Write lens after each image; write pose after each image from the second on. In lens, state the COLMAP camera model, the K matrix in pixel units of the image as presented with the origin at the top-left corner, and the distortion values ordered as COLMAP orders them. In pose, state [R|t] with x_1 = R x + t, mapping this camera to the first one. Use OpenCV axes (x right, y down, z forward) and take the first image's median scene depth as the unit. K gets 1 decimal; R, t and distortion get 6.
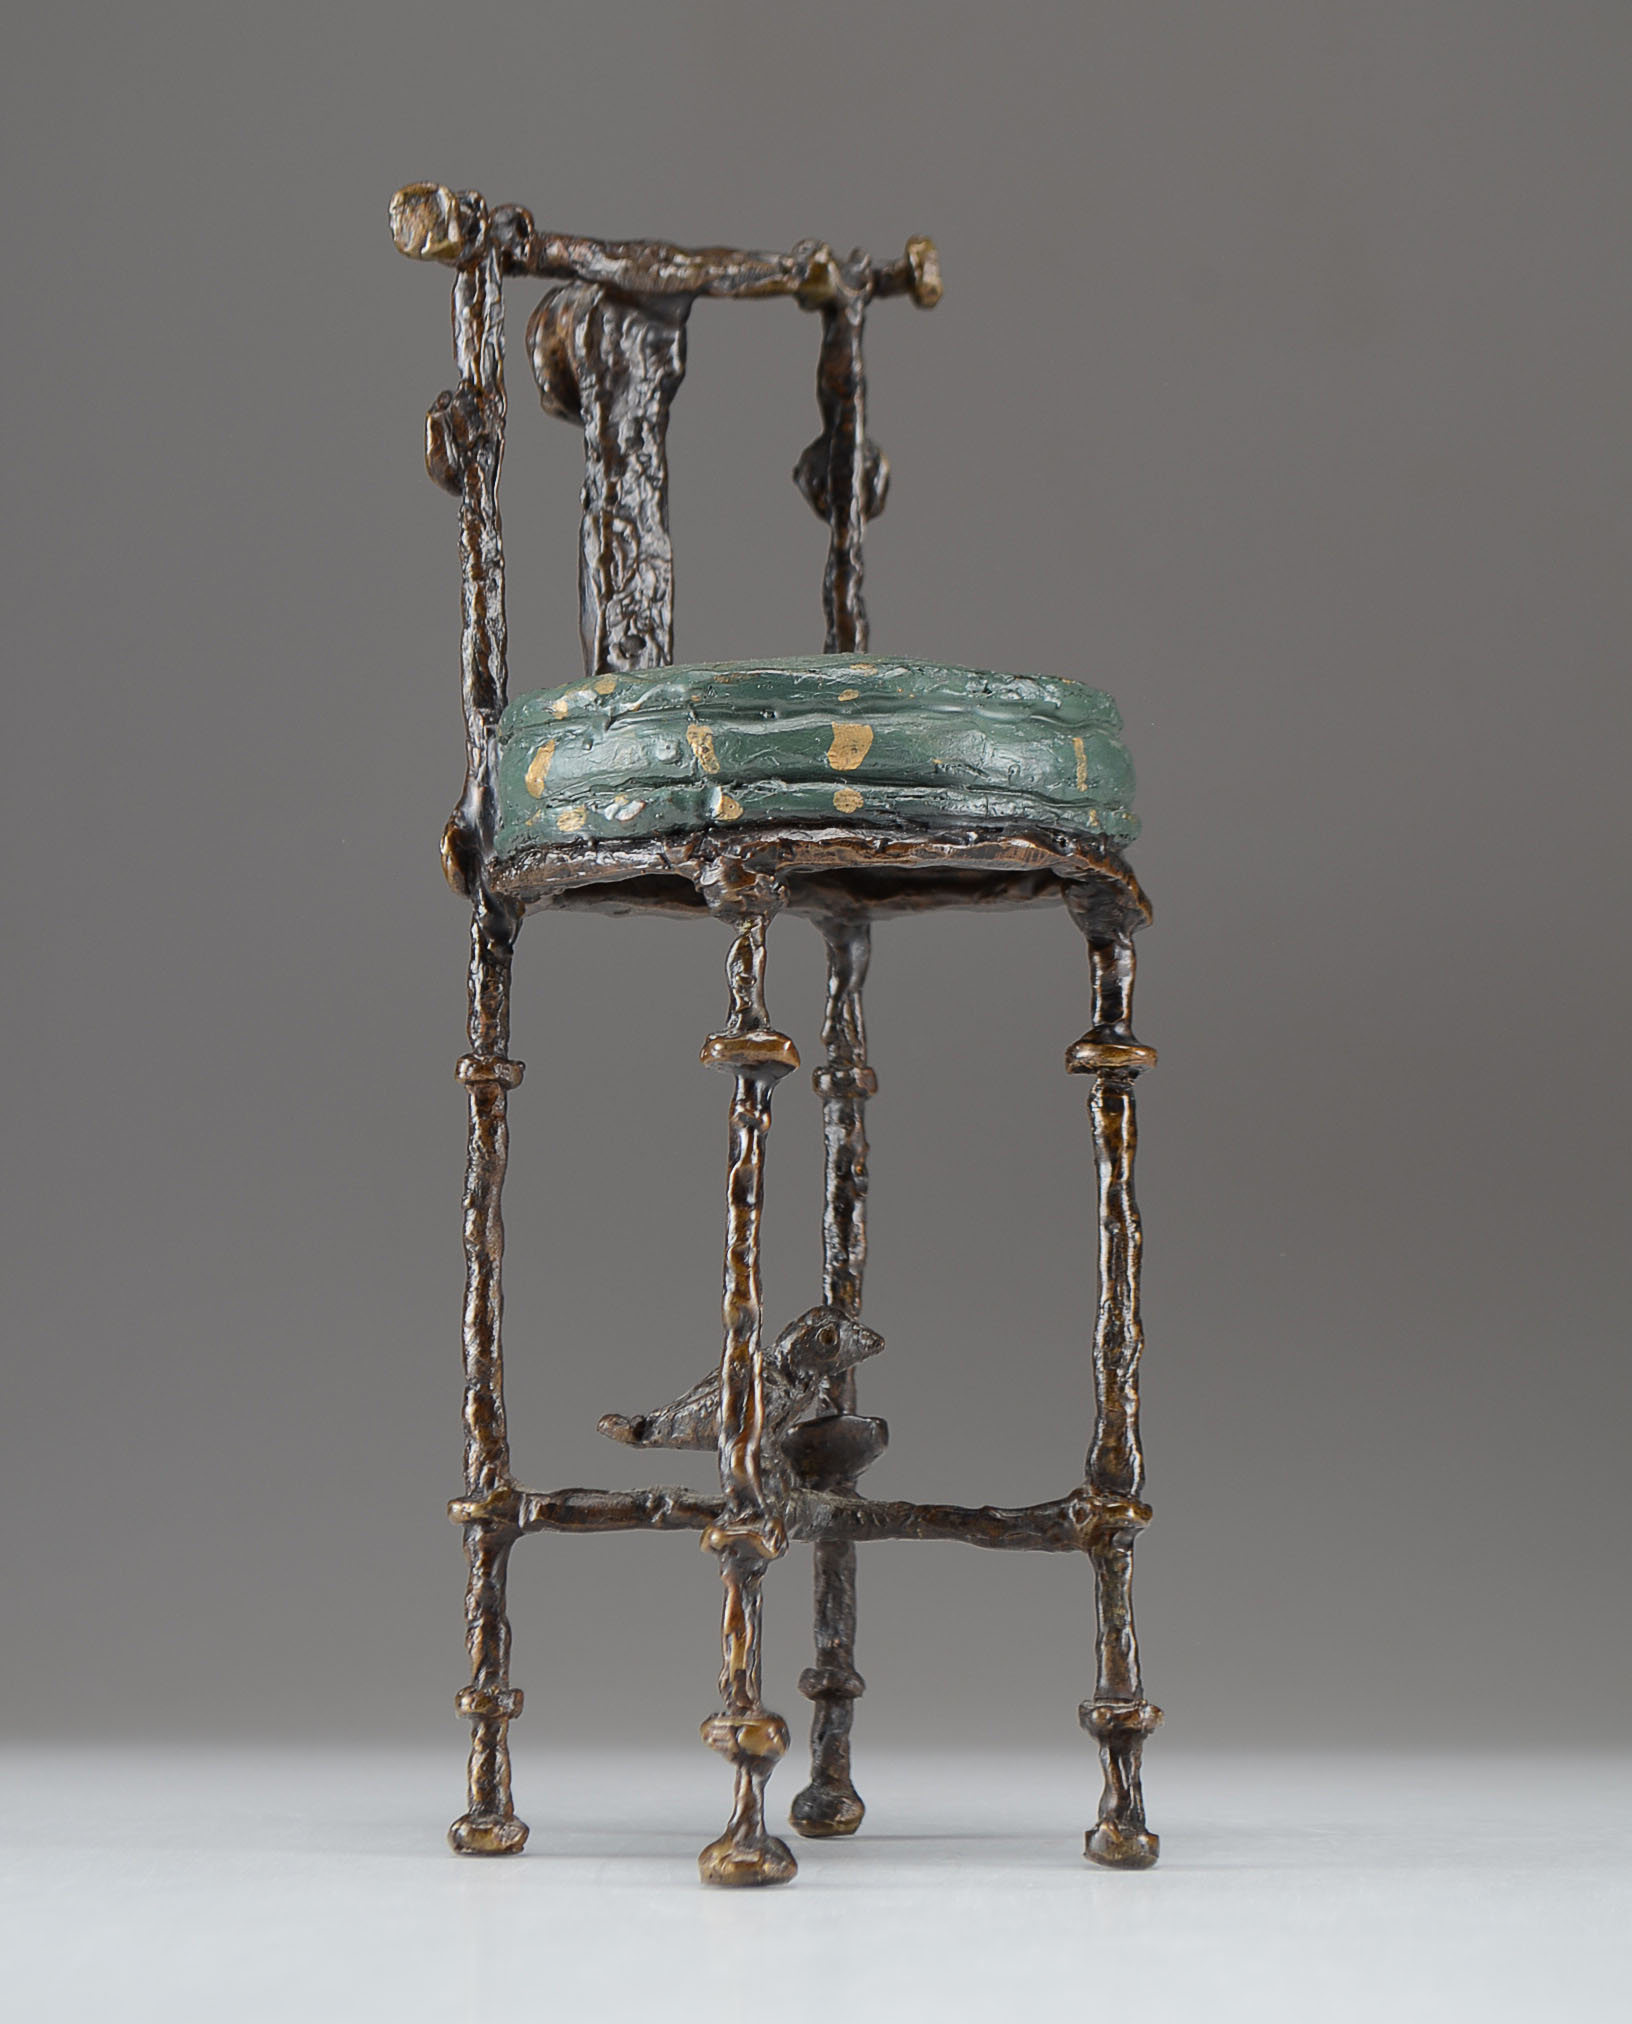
lens RADIAL K [[5316.1, 0, 816.0], [0, 5316.1, 1012.0], [0, 0, 1]] dist [0.310027, -0.337491]
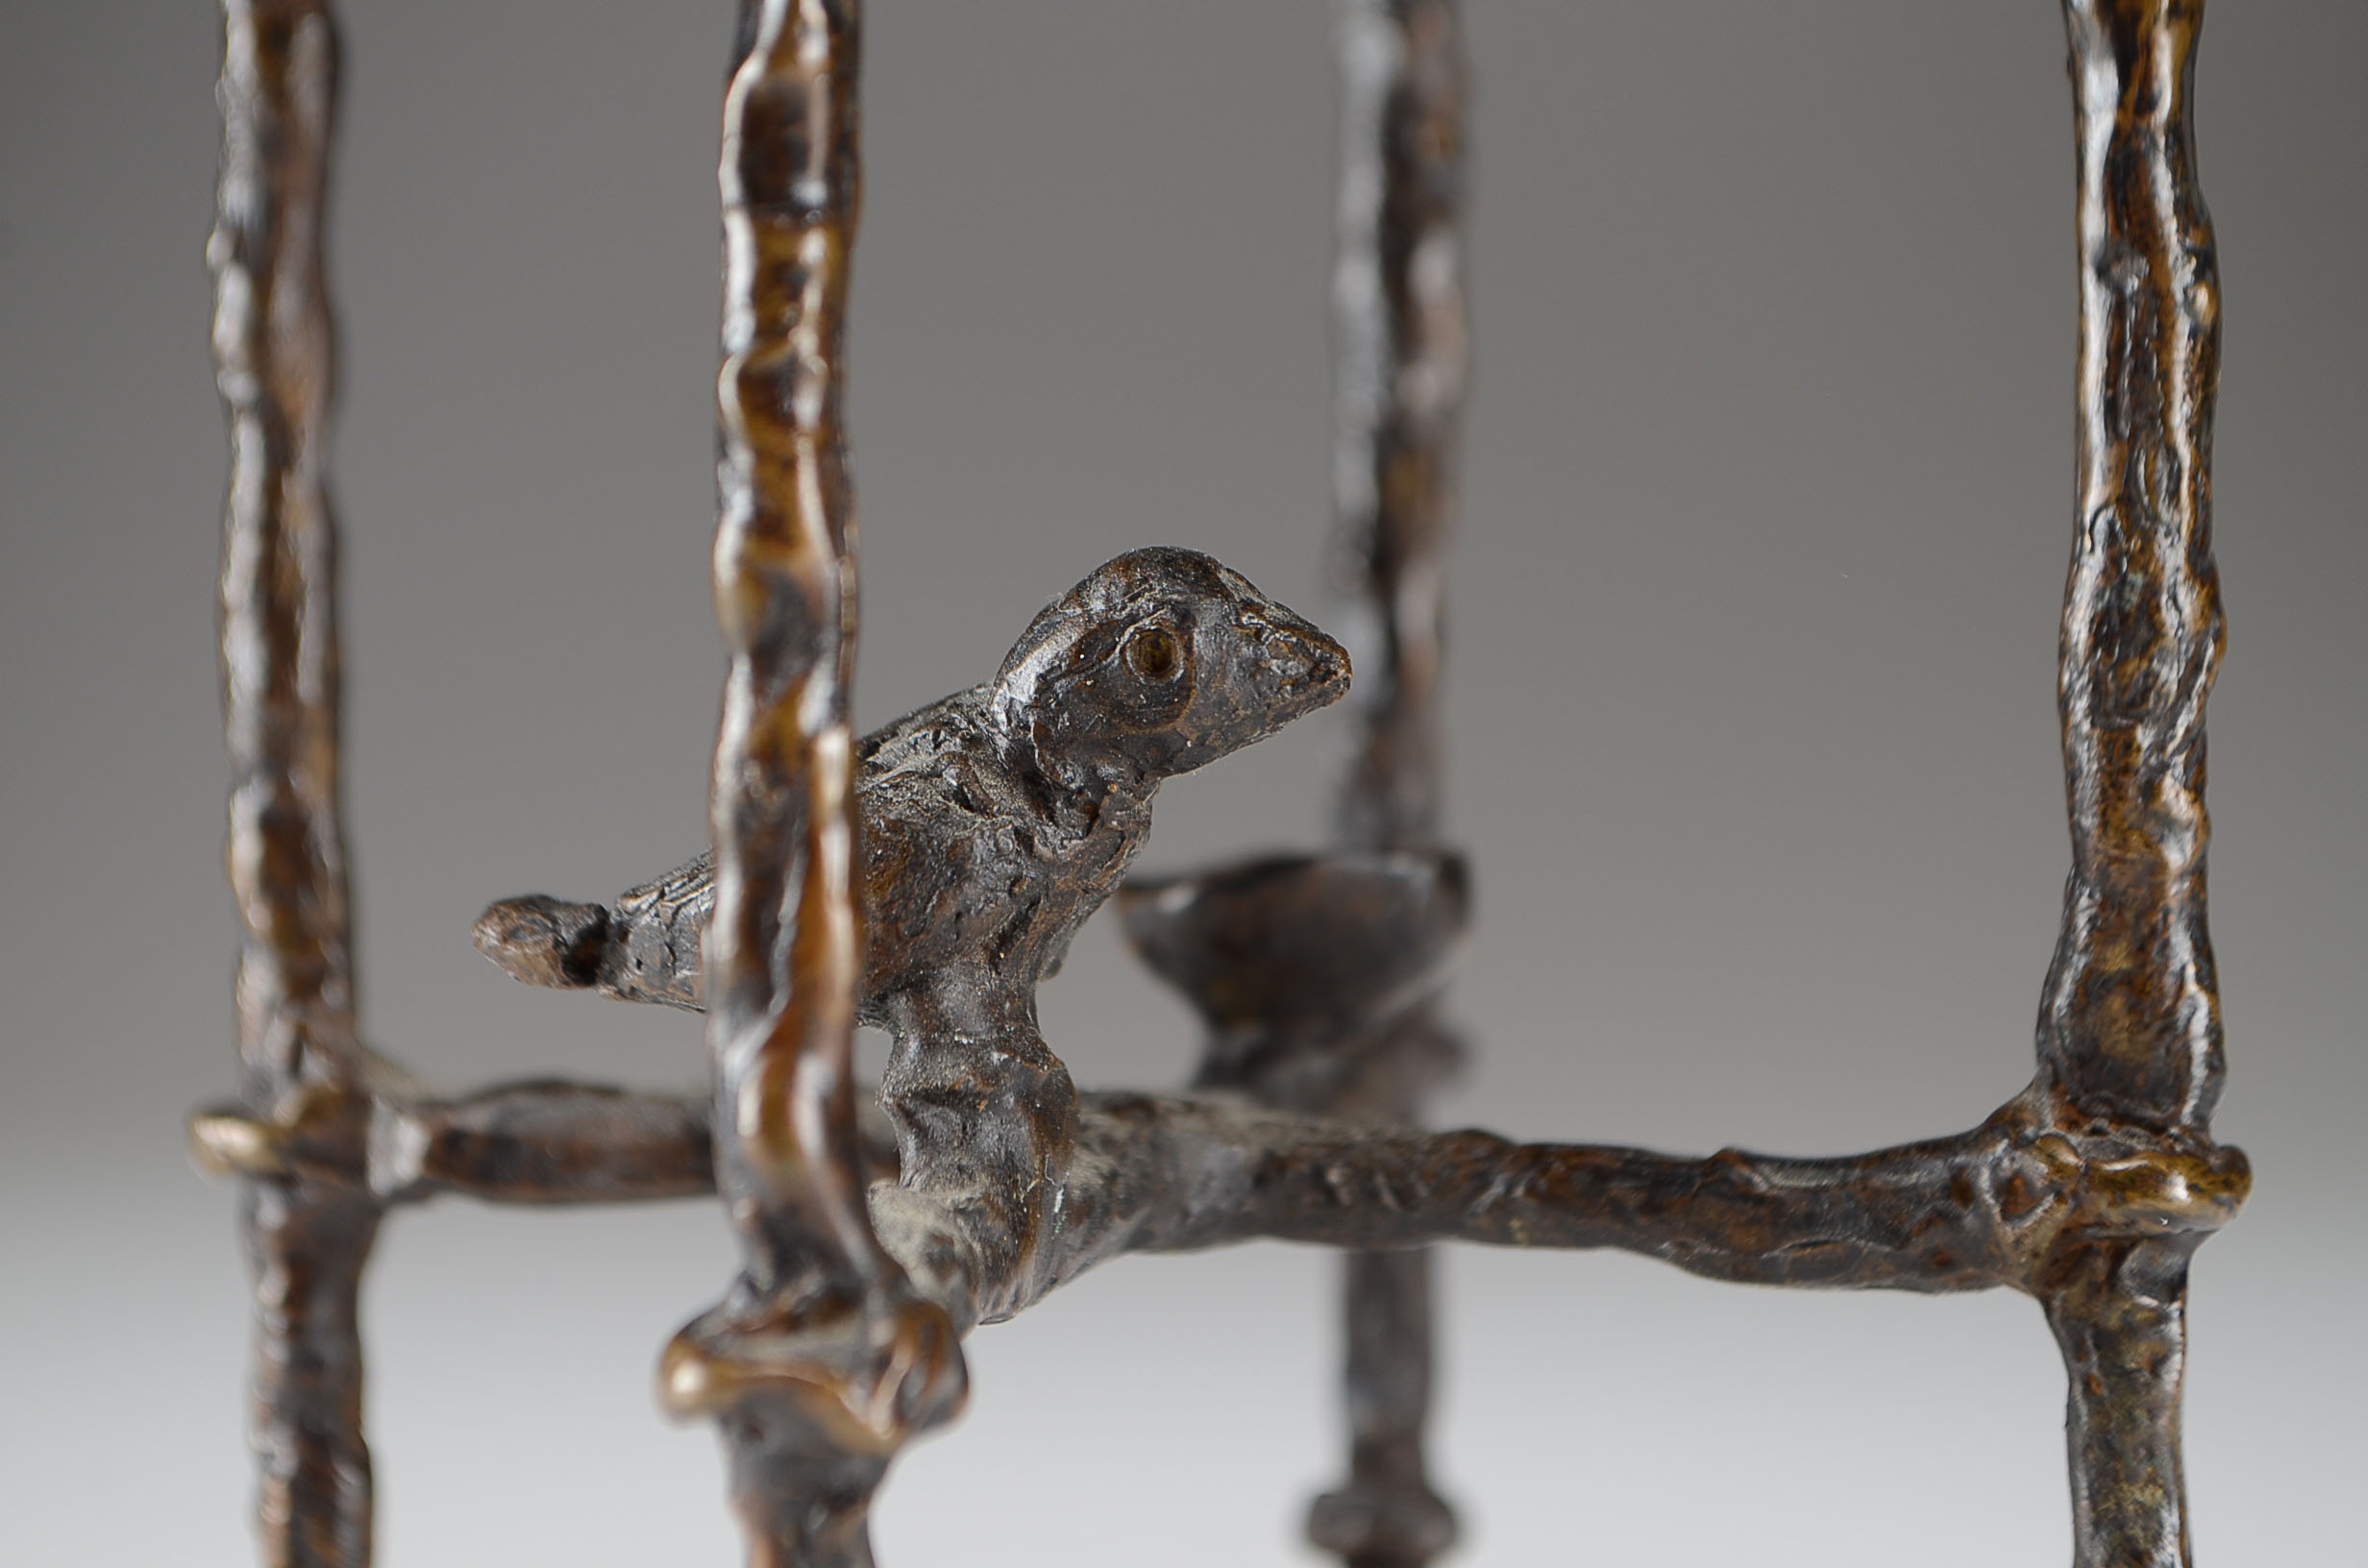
lens RADIAL K [[5132.8, 0, 1180.8], [0, 5132.8, 847.2], [0, 0, 1]] dist [0.032293, 0.374974]
pose [[0.989773, -0.009203, -0.142355, 0.043948], [0.027962, 0.991075, 0.130338, 0.033117], [0.139885, -0.132986, 0.981197, 0.695038]]
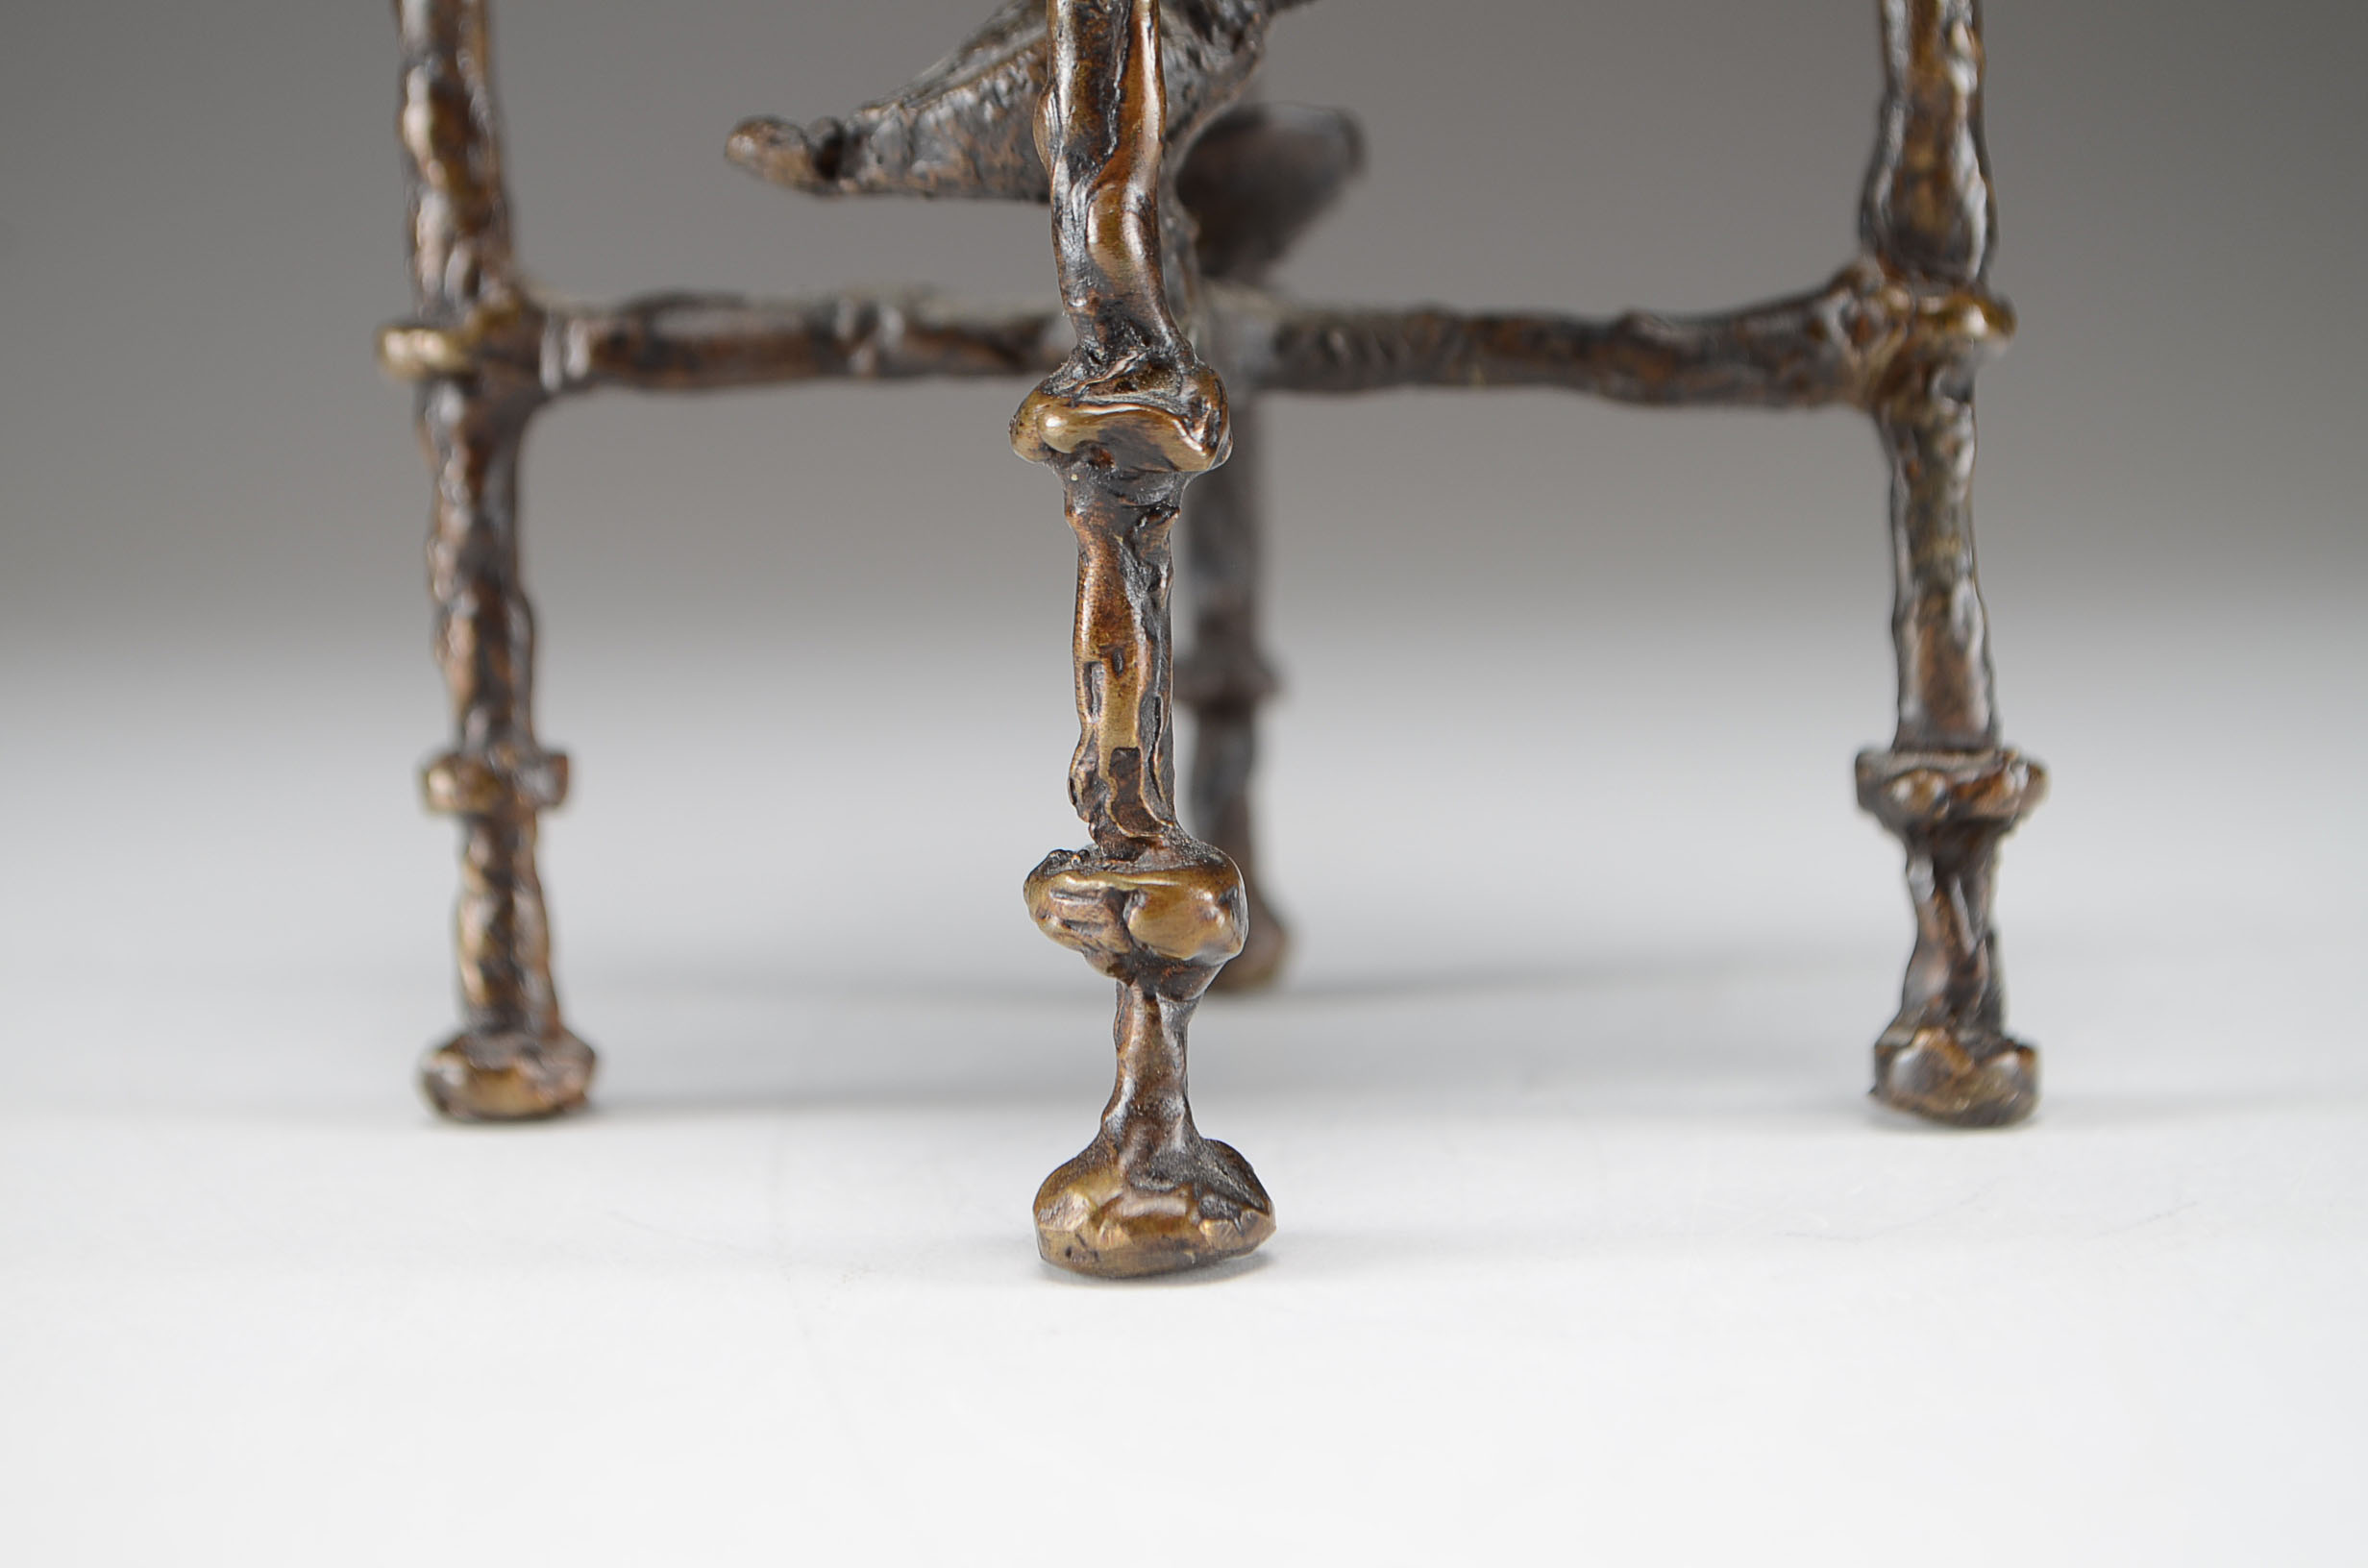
lens RADIAL K [[5132.8, 0, 1180.8], [0, 5132.8, 847.2], [0, 0, 1]] dist [0.032293, 0.374974]
pose [[0.997030, -0.033177, 0.069506, -0.034791], [0.017868, 0.977481, 0.210268, 0.046774], [-0.074917, -0.208401, 0.975170, 0.588411]]
